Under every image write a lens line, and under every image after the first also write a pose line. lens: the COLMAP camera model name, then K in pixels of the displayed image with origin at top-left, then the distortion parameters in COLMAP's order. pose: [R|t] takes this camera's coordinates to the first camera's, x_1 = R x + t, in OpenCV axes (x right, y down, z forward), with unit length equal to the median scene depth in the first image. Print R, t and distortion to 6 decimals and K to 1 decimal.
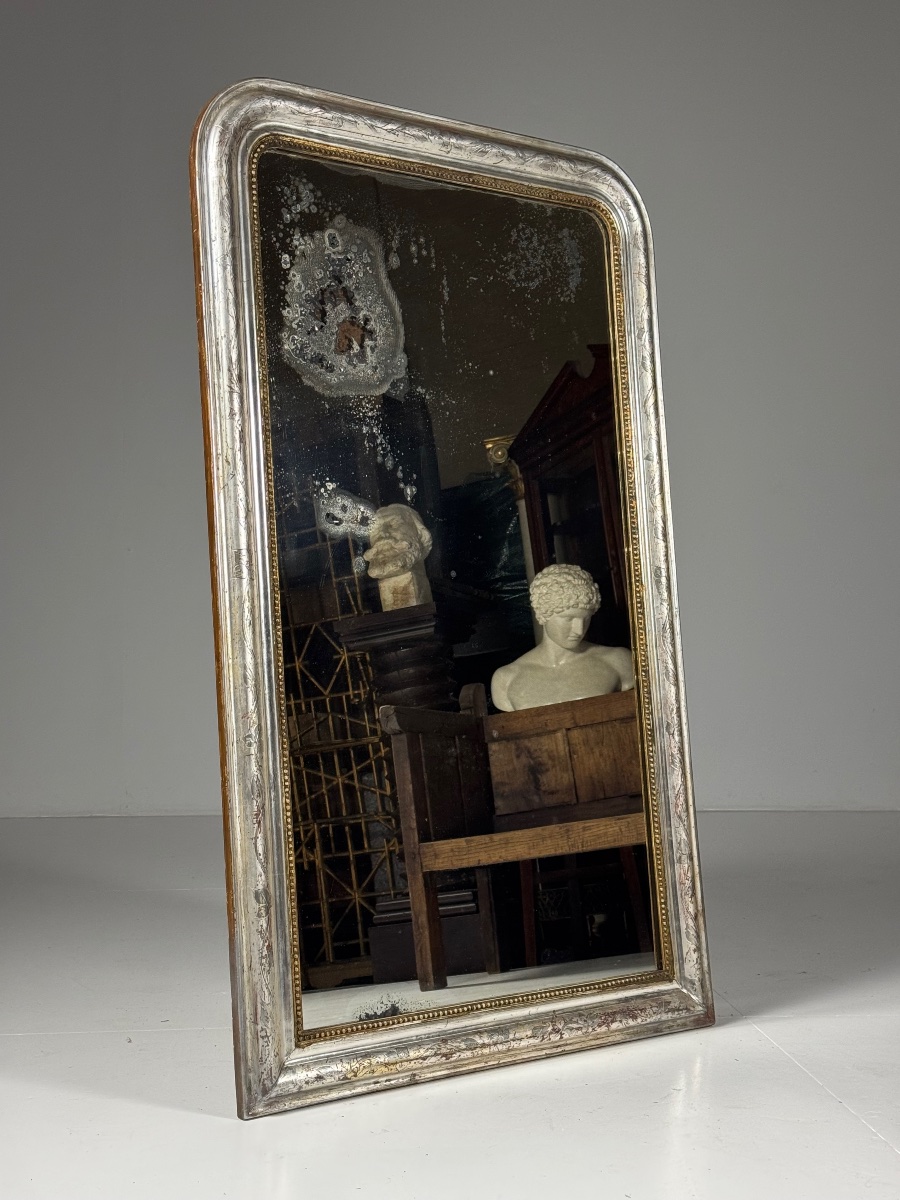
lens RADIAL K [[1720.3, 0, 450.0], [0, 1720.3, 600.0], [0, 0, 1]] dist [0.034559, -0.032737]
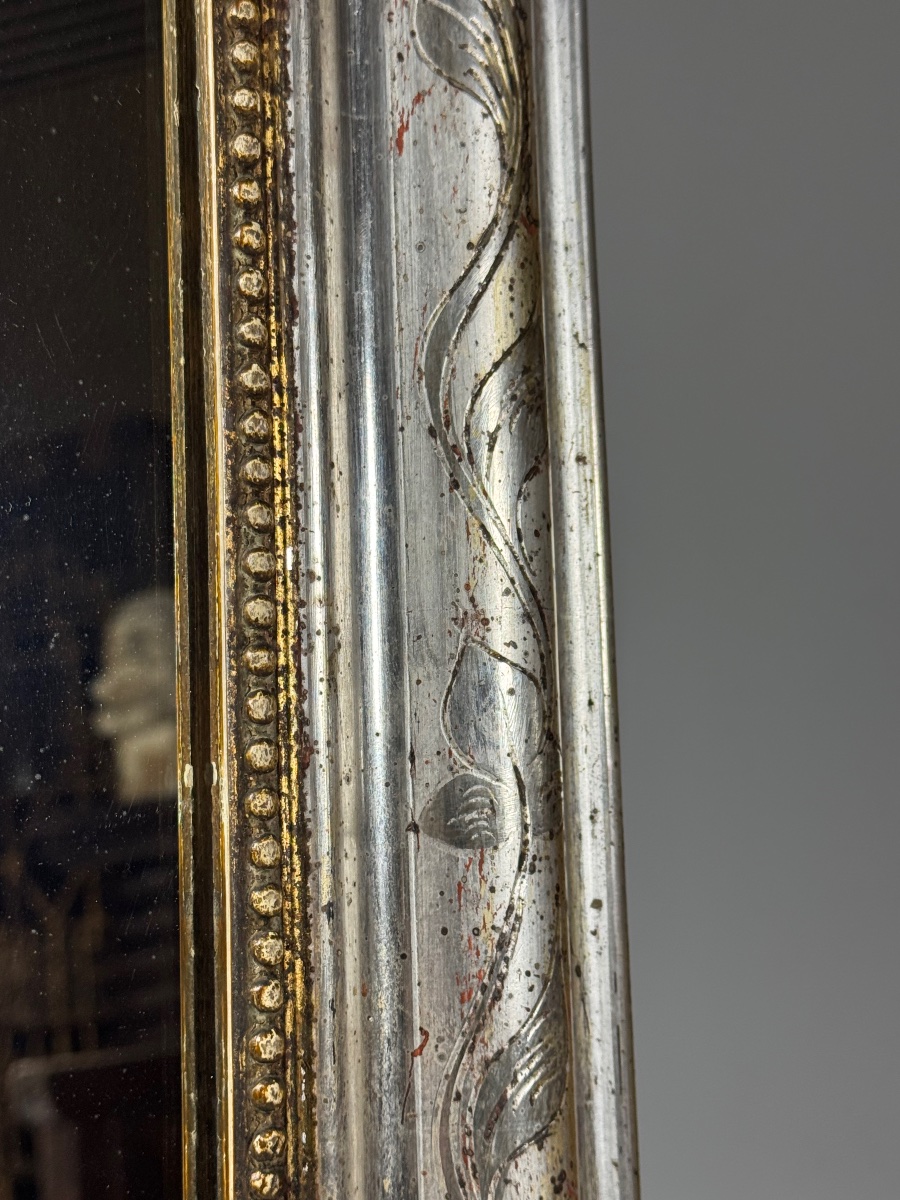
lens RADIAL K [[1937.8, 0, 450.0], [0, 1937.8, 600.0], [0, 0, 1]] dist [0.160516, -0.082488]
pose [[0.999574, 0.022513, 0.018573, 0.133494], [-0.022071, 0.999476, -0.023664, -0.111891], [-0.019096, 0.023244, 0.999547, 1.031457]]
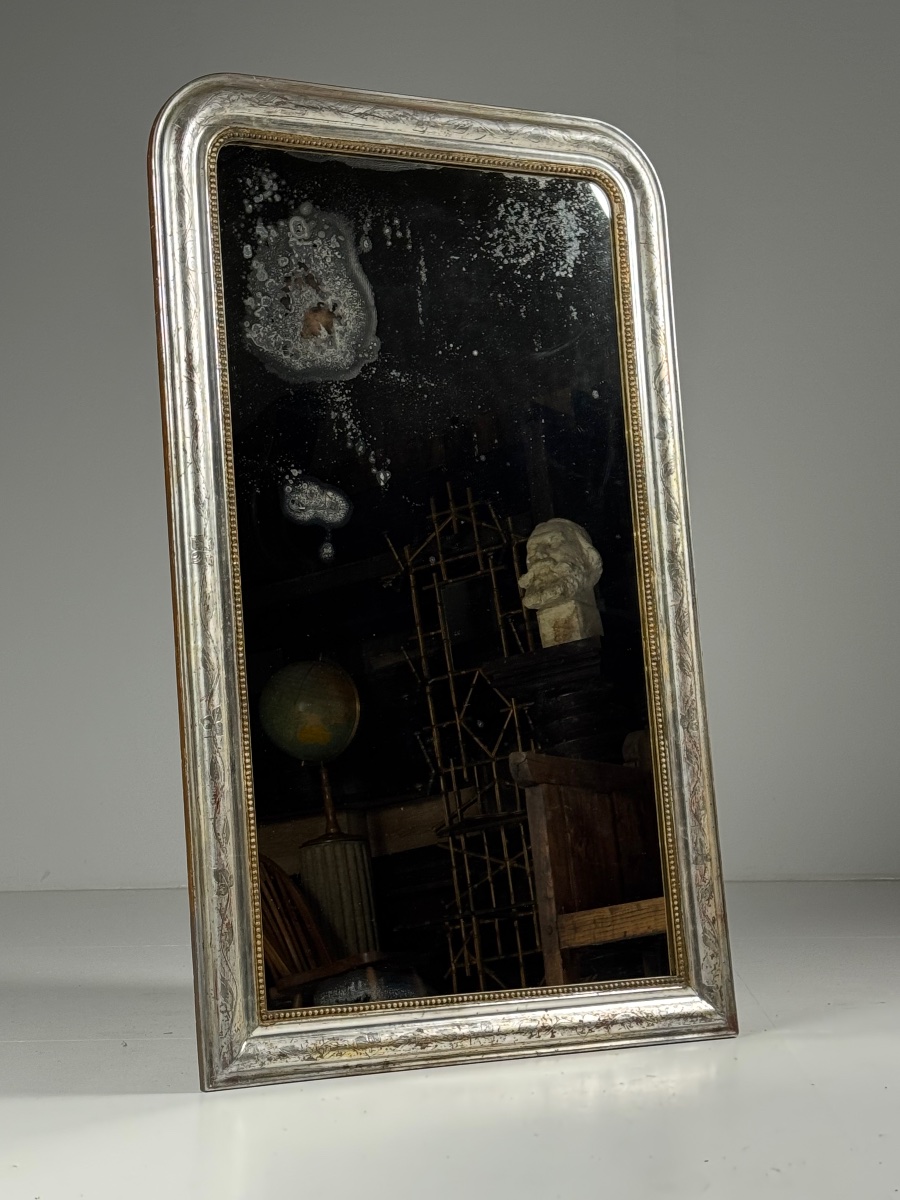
lens RADIAL K [[2381.8, 0, 450.0], [0, 2381.8, 600.0], [0, 0, 1]] dist [-0.050048, 0.114883]
pose [[0.989971, -0.025531, -0.138948, 0.199694], [0.021028, 0.999208, -0.033781, 0.053631], [0.139700, 0.030520, 0.989723, -0.335375]]
